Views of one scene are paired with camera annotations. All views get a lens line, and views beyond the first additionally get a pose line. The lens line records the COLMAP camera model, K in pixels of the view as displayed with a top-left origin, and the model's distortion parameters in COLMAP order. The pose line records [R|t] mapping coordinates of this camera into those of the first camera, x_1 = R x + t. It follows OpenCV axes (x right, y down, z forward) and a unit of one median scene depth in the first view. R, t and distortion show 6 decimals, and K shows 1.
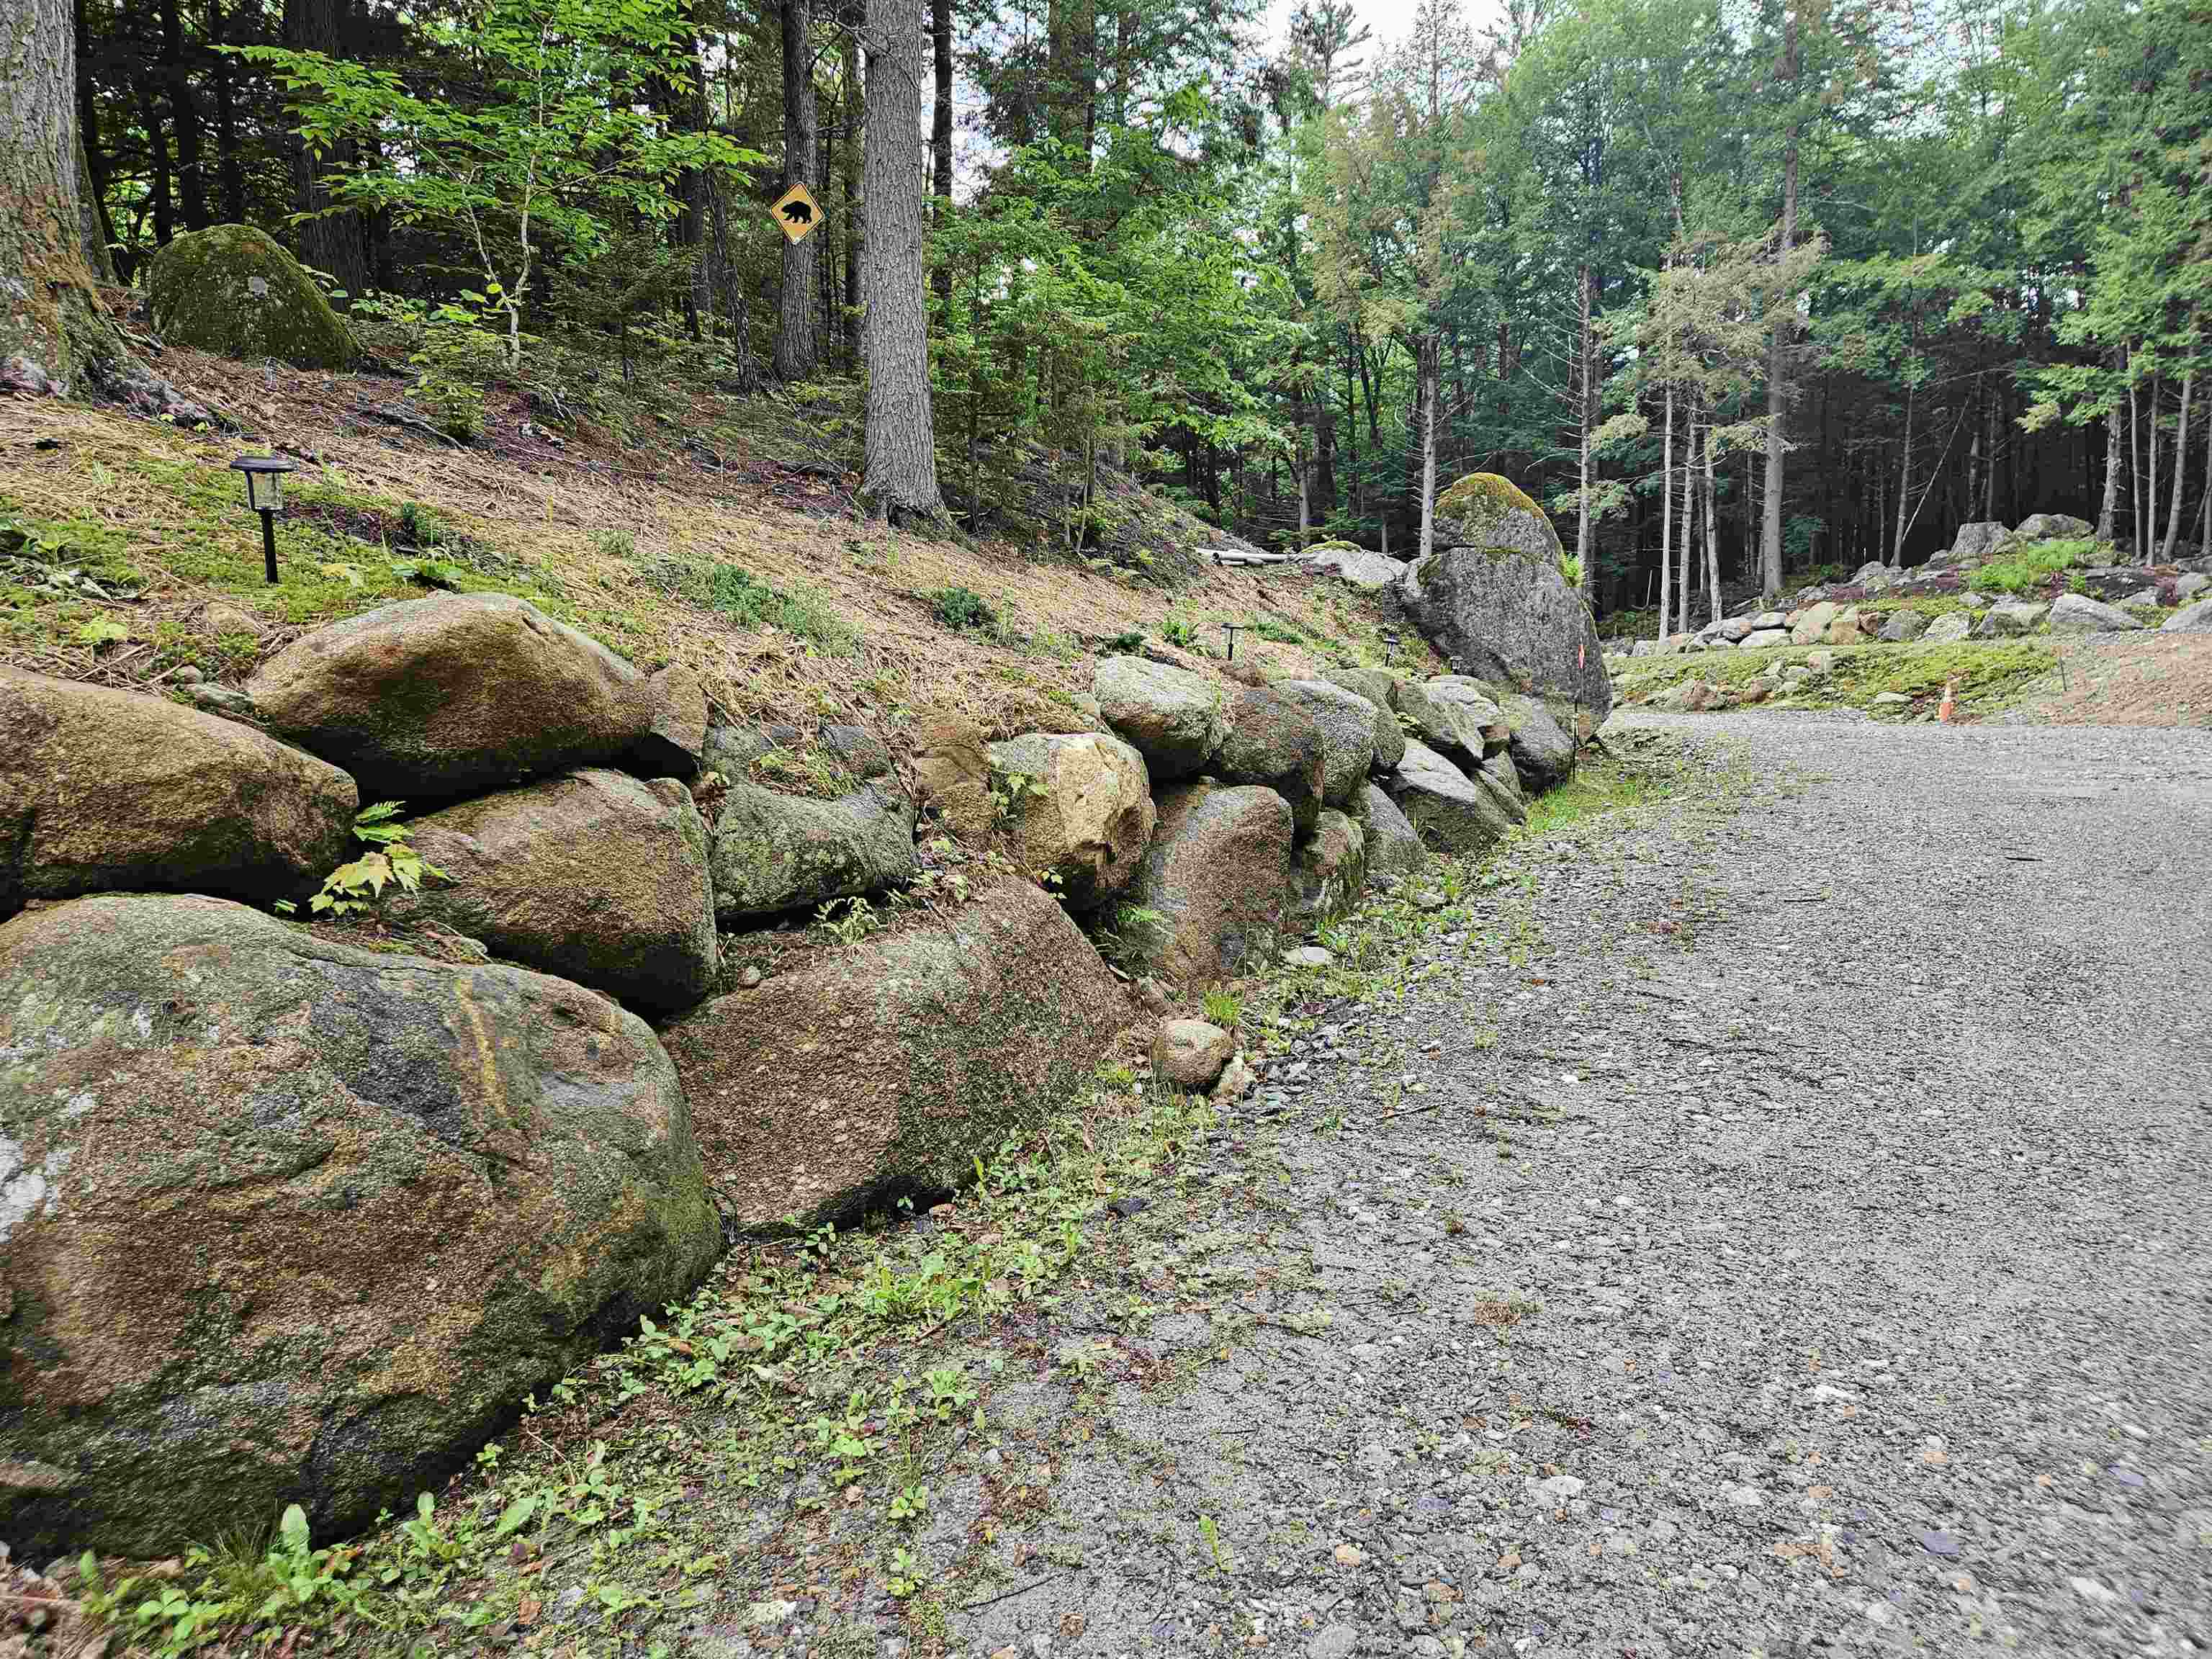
lens RADIAL K [[1475.9, 0, 1094.6], [0, 1475.9, 841.3], [0, 0, 1]] dist [0.055641, -0.027013]
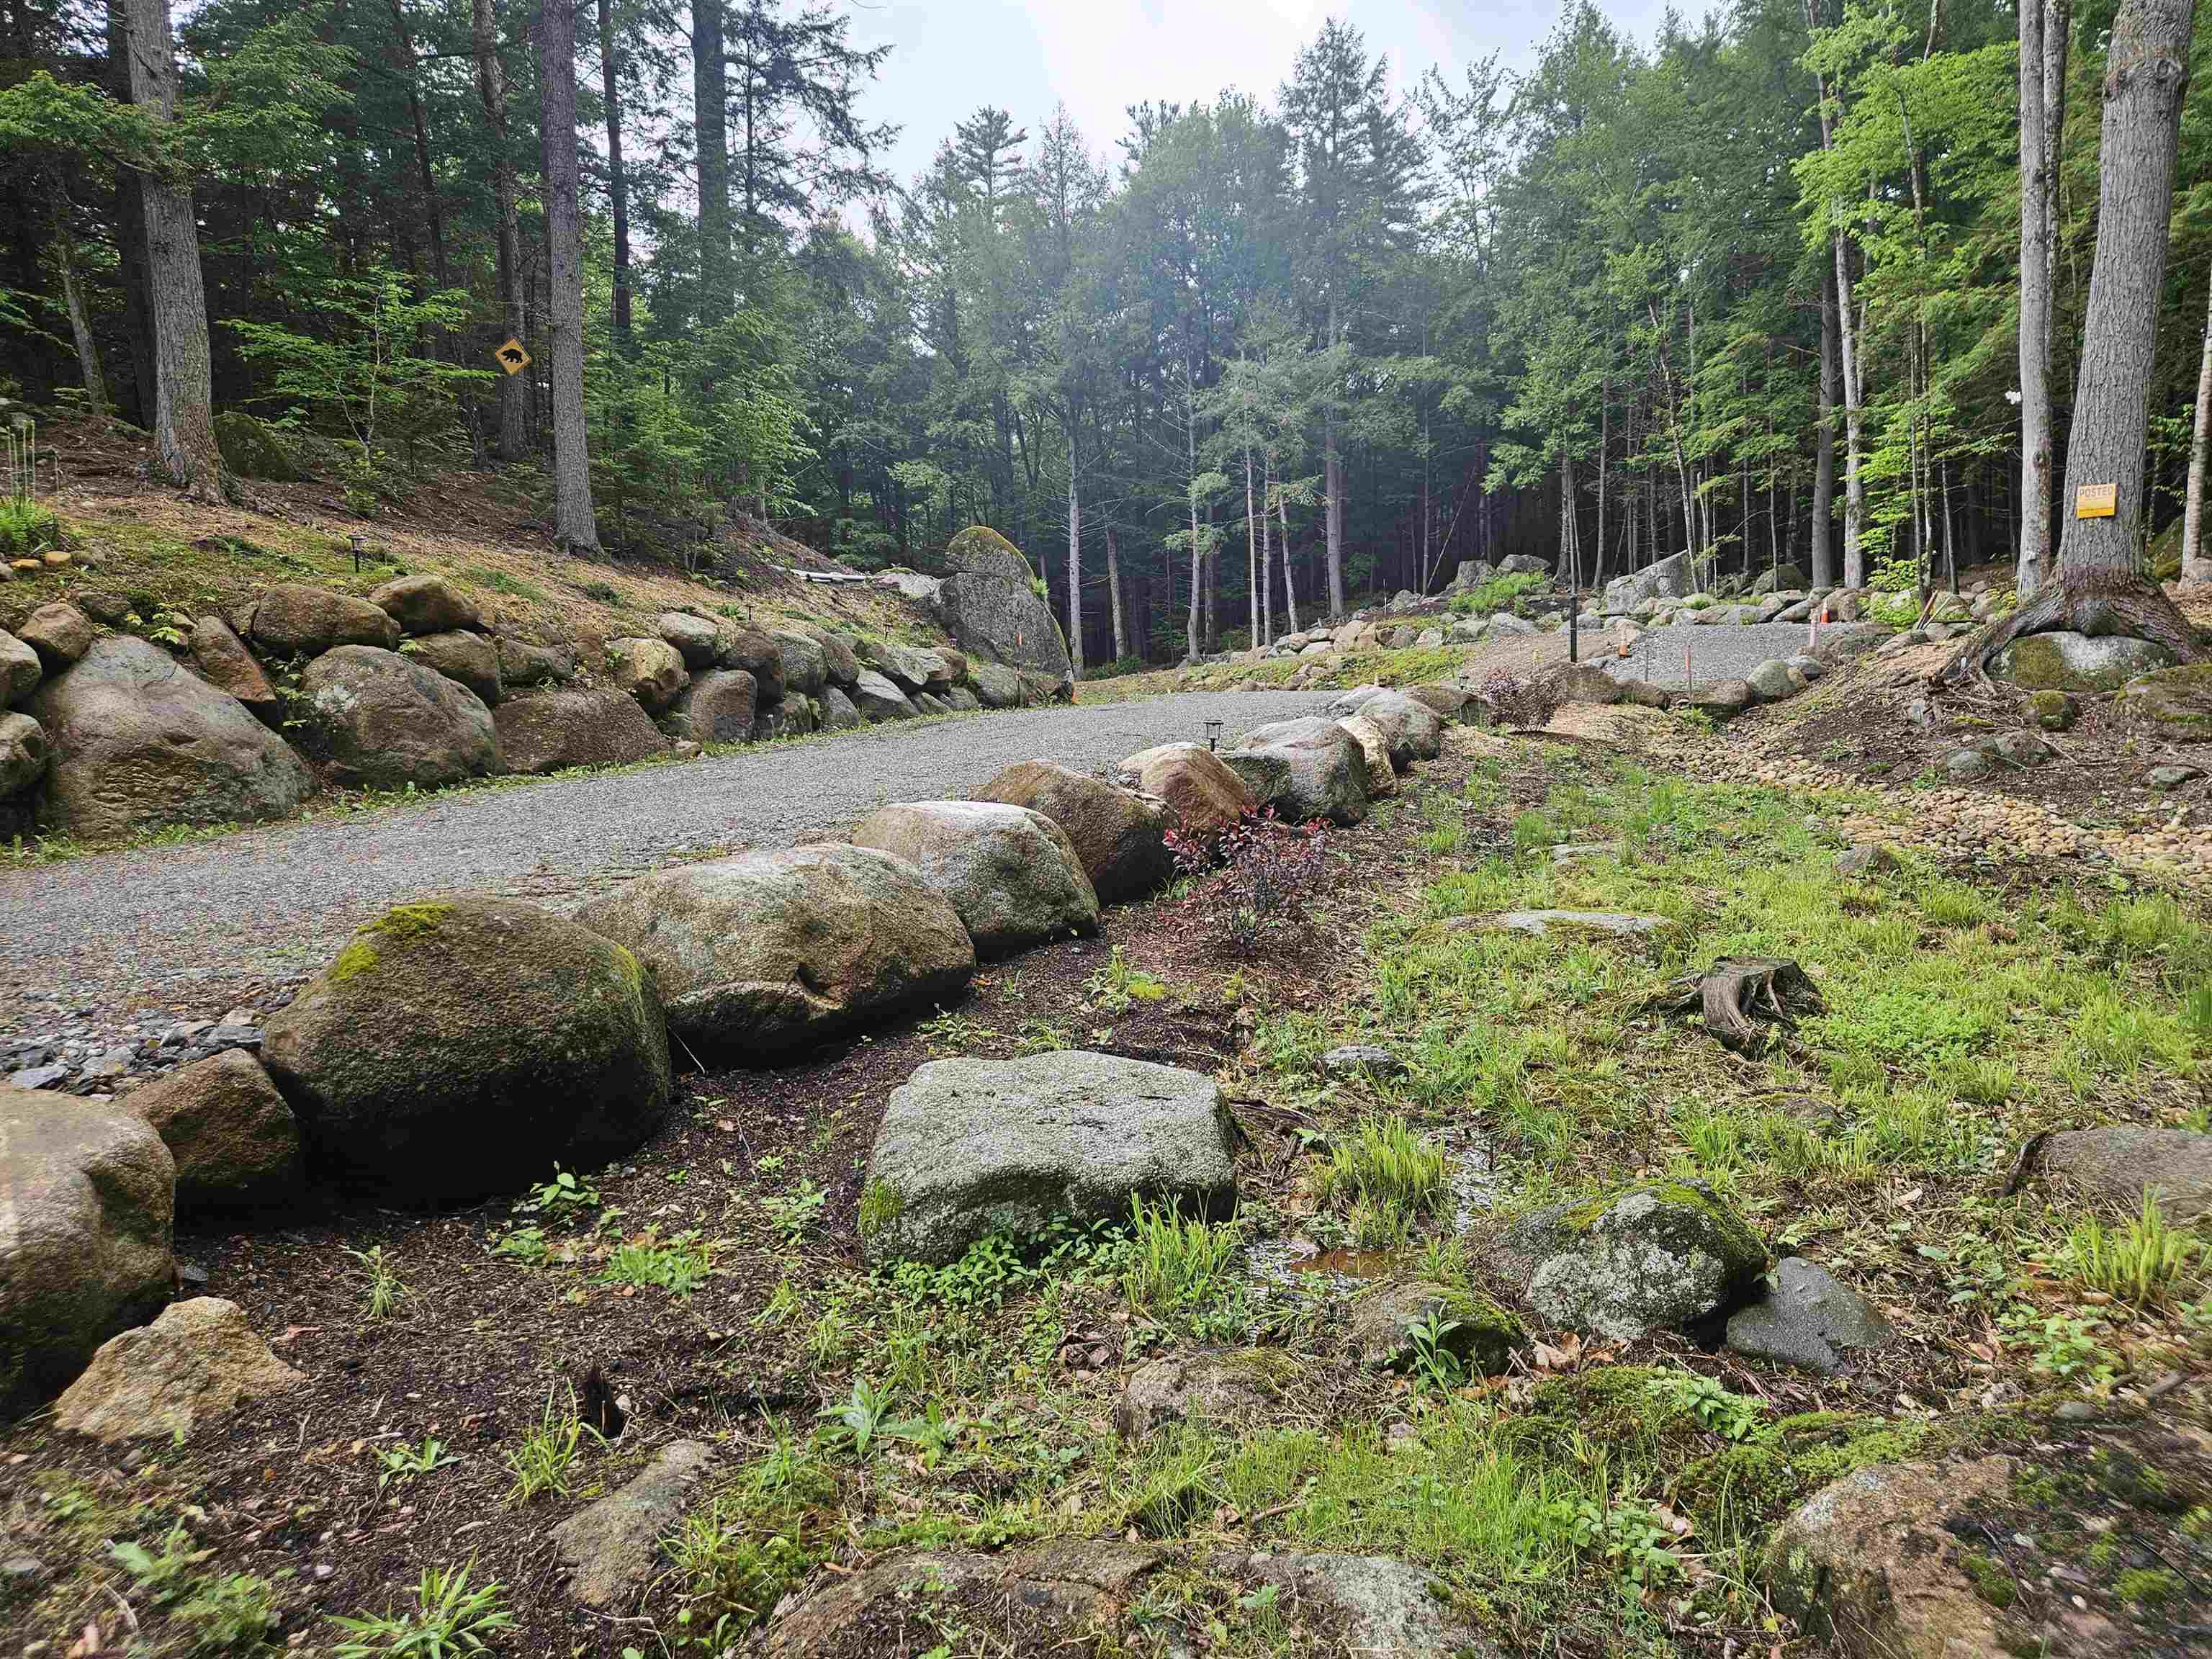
lens RADIAL K [[1475.9, 0, 1115.5], [0, 1475.9, 826.7], [0, 0, 1]] dist [0.055641, -0.027013]
pose [[0.982354, -0.028500, 0.184848, 0.103924], [0.033935, 0.999078, -0.026308, 0.118634], [-0.183927, 0.032117, 0.982415, -0.563153]]
